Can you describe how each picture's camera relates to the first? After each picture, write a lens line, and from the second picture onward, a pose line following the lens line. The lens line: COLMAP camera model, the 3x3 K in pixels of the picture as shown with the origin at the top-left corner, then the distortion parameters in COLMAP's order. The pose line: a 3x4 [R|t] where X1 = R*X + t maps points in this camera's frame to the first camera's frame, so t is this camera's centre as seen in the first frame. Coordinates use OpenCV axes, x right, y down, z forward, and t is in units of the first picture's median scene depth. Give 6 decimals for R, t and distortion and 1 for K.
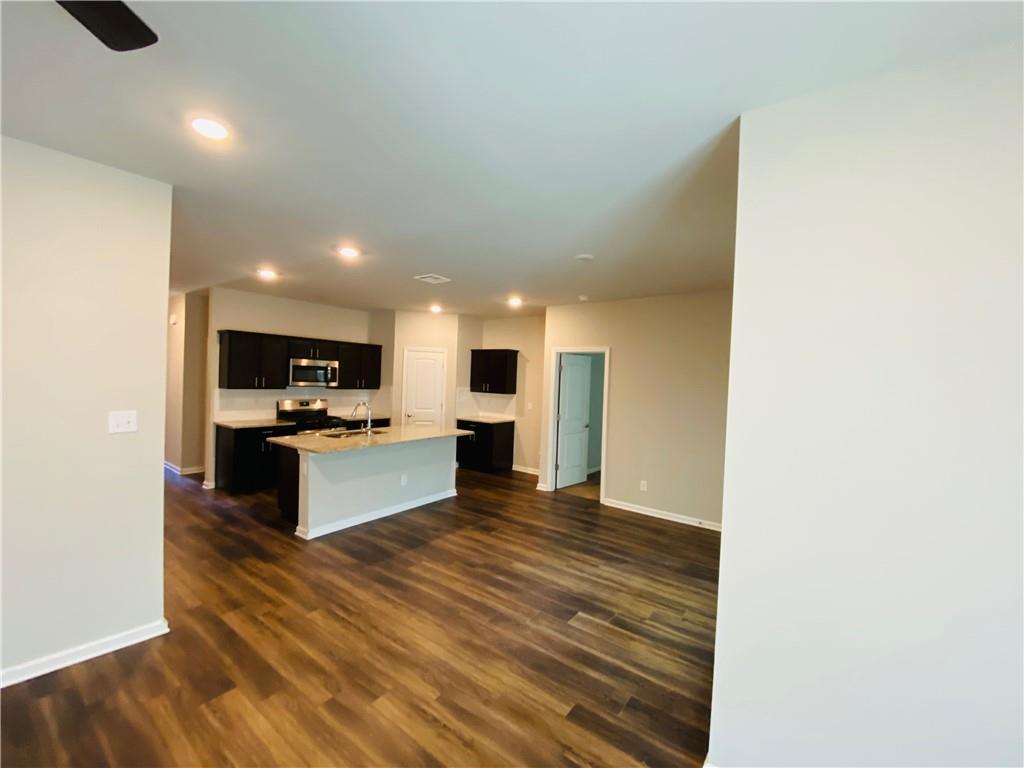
lens RADIAL K [[411.8, 0, 512.8], [0, 411.8, 387.4], [0, 0, 1]] dist [0.033910, -0.026280]
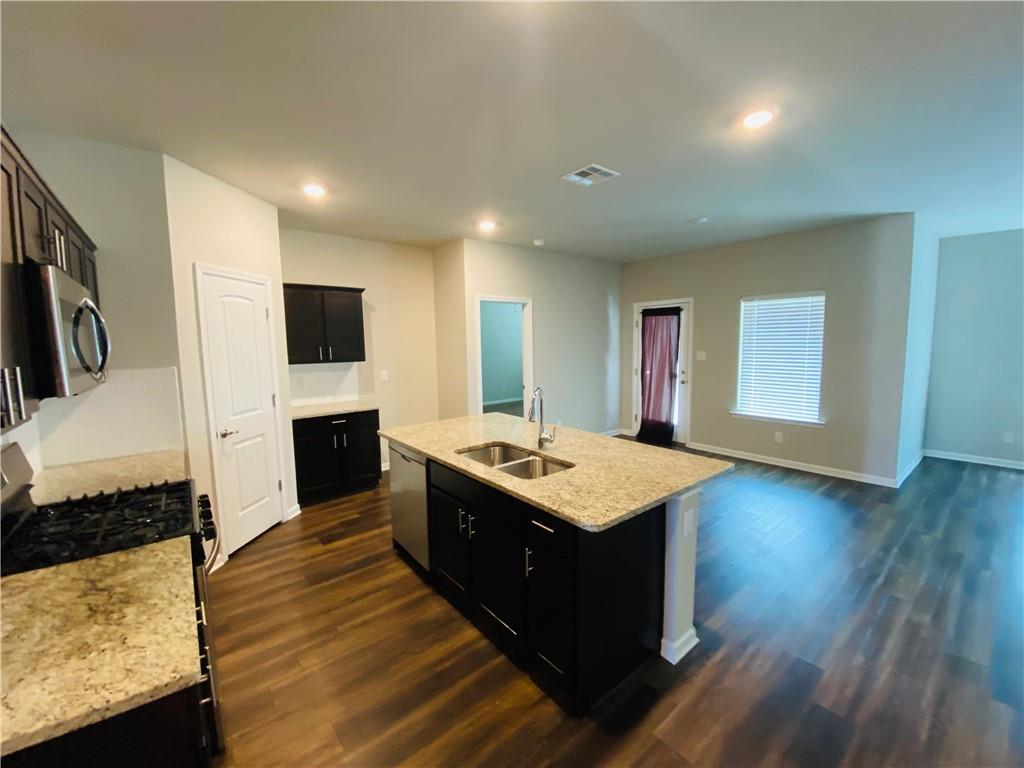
lens RADIAL K [[415.2, 0, 512.0], [0, 415.2, 384.0], [0, 0, 1]] dist [0.030023, -0.027393]
pose [[0.258240, -0.144611, 0.955196, -1.131727], [0.044805, 0.989462, 0.137685, -0.050932], [-0.965041, 0.007242, 0.261998, 1.215890]]
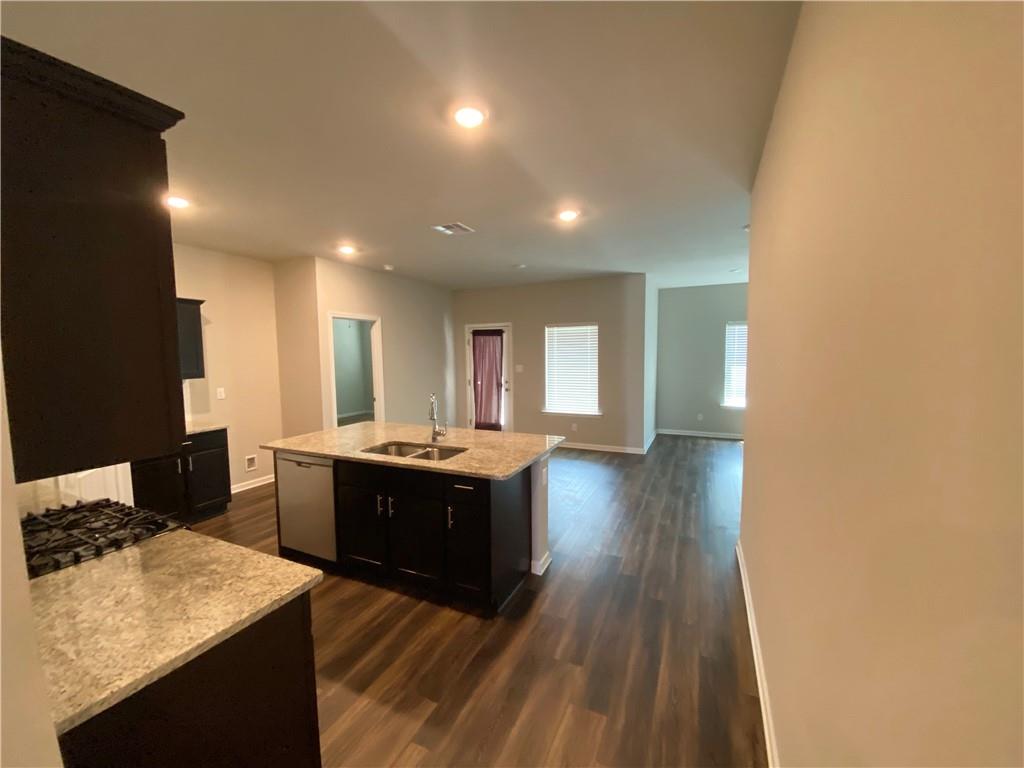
lens RADIAL K [[415.2, 0, 512.0], [0, 415.2, 384.0], [0, 0, 1]] dist [0.030023, -0.027393]
pose [[-0.194051, -0.111422, 0.974643, -1.345997], [0.023755, 0.992704, 0.118216, -0.067497], [-0.980704, 0.046093, -0.189989, 1.351144]]
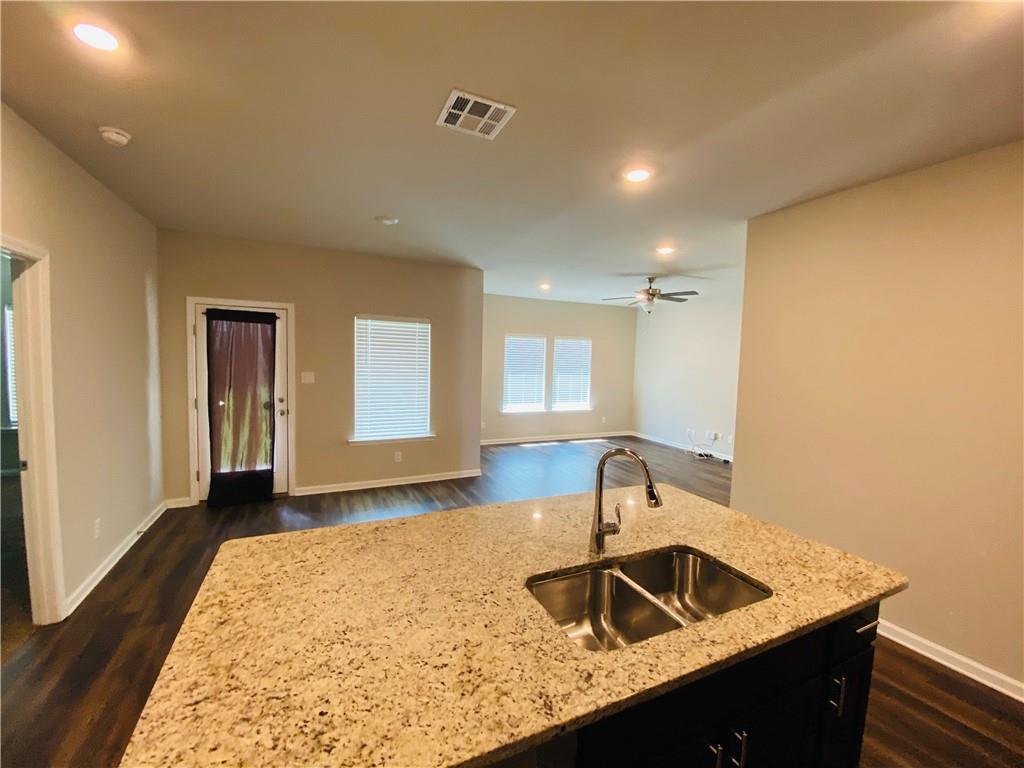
lens RADIAL K [[415.2, 0, 512.0], [0, 415.2, 384.0], [0, 0, 1]] dist [0.030023, -0.027393]
pose [[-0.875421, -0.095216, 0.473890, -0.579004], [-0.054604, 0.993611, 0.098770, -0.048543], [-0.480267, 0.060589, -0.875027, 1.748881]]
